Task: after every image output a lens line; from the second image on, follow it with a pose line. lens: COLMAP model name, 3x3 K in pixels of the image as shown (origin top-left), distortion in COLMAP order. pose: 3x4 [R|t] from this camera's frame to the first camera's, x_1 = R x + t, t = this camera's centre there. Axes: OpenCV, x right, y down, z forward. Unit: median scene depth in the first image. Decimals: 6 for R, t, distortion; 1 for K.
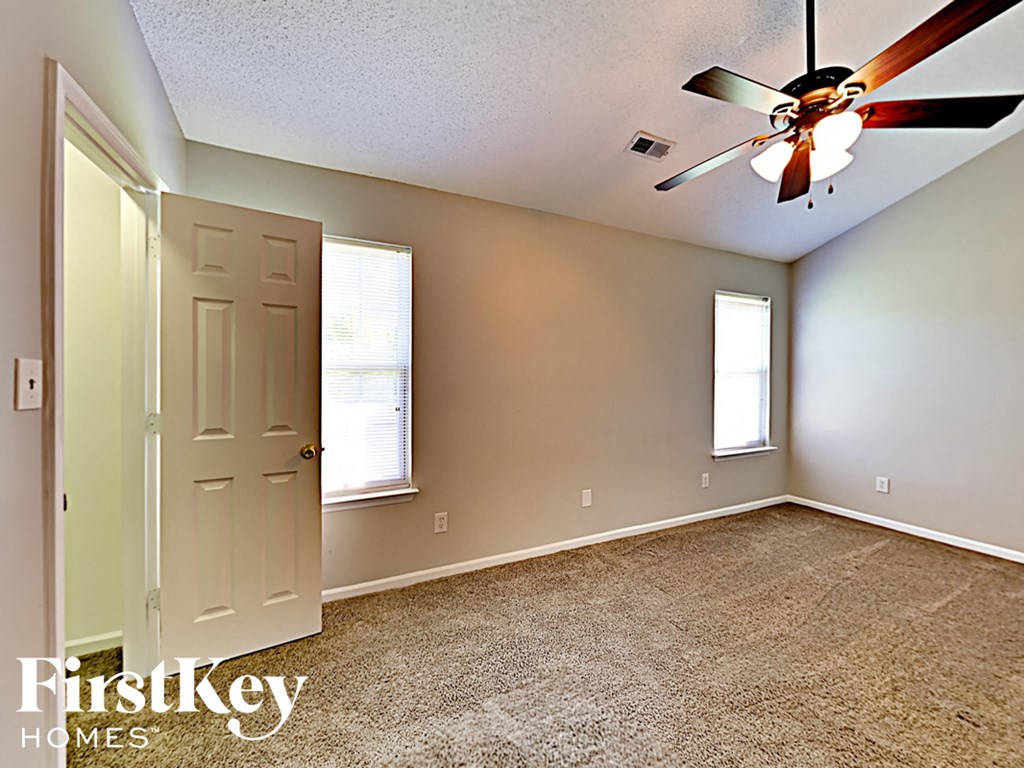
lens RADIAL K [[382.0, 0, 510.3], [0, 382.0, 379.4], [0, 0, 1]] dist [-0.000453, -0.000108]
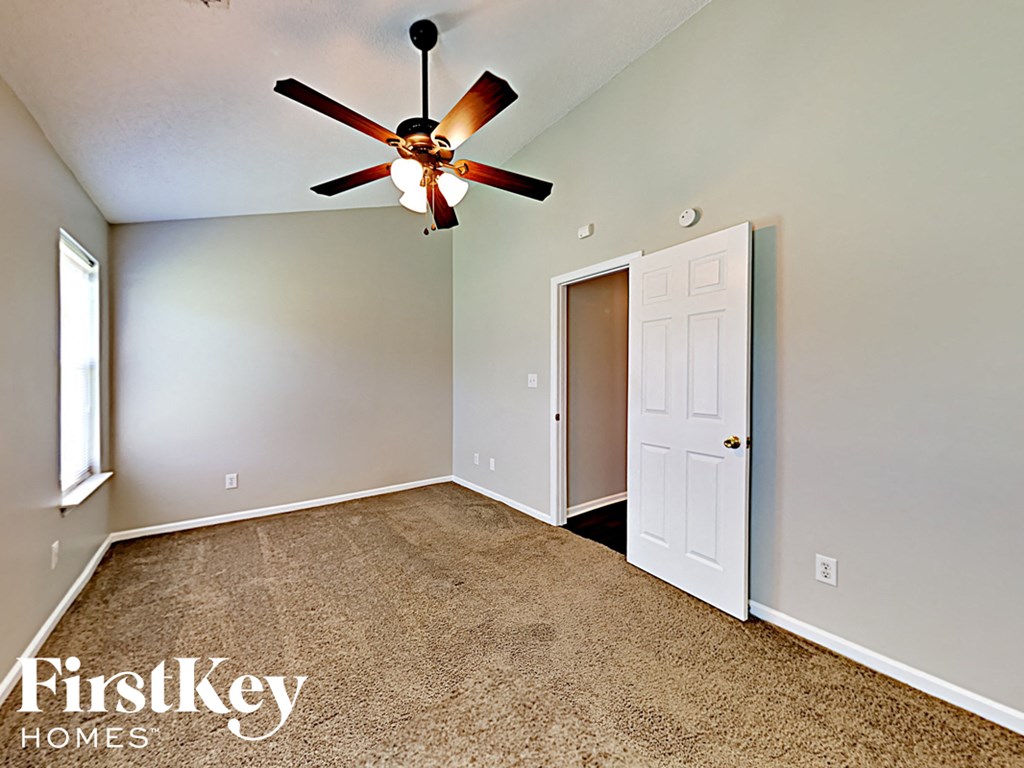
lens RADIAL K [[382.0, 0, 510.3], [0, 382.0, 379.4], [0, 0, 1]] dist [-0.000453, -0.000108]
pose [[-0.220512, 0.009919, 0.975334, -0.209615], [-0.005317, 0.999921, -0.011371, 0.006953], [-0.975370, -0.007693, -0.220442, 0.495308]]
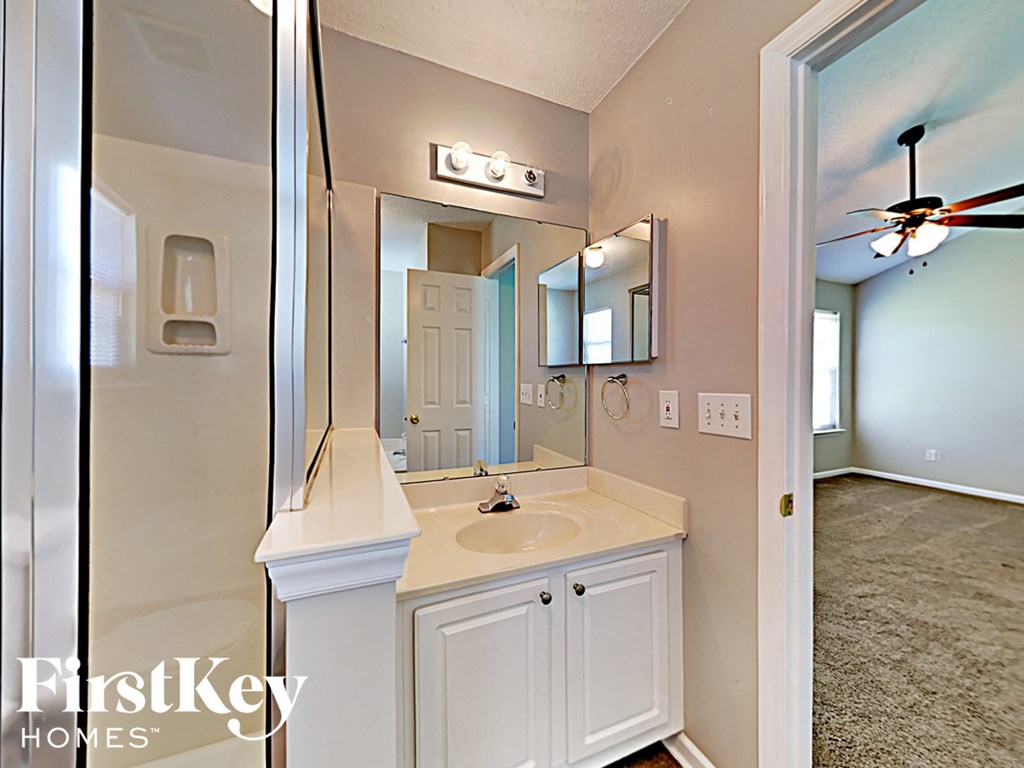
lens RADIAL K [[382.0, 0, 510.3], [0, 382.0, 379.4], [0, 0, 1]] dist [-0.000453, -0.000108]
pose [[0.999770, 0.000338, -0.021459, -0.467112], [-0.000251, 0.999992, 0.004084, 0.005658], [0.021460, -0.004078, 0.999761, -0.356663]]
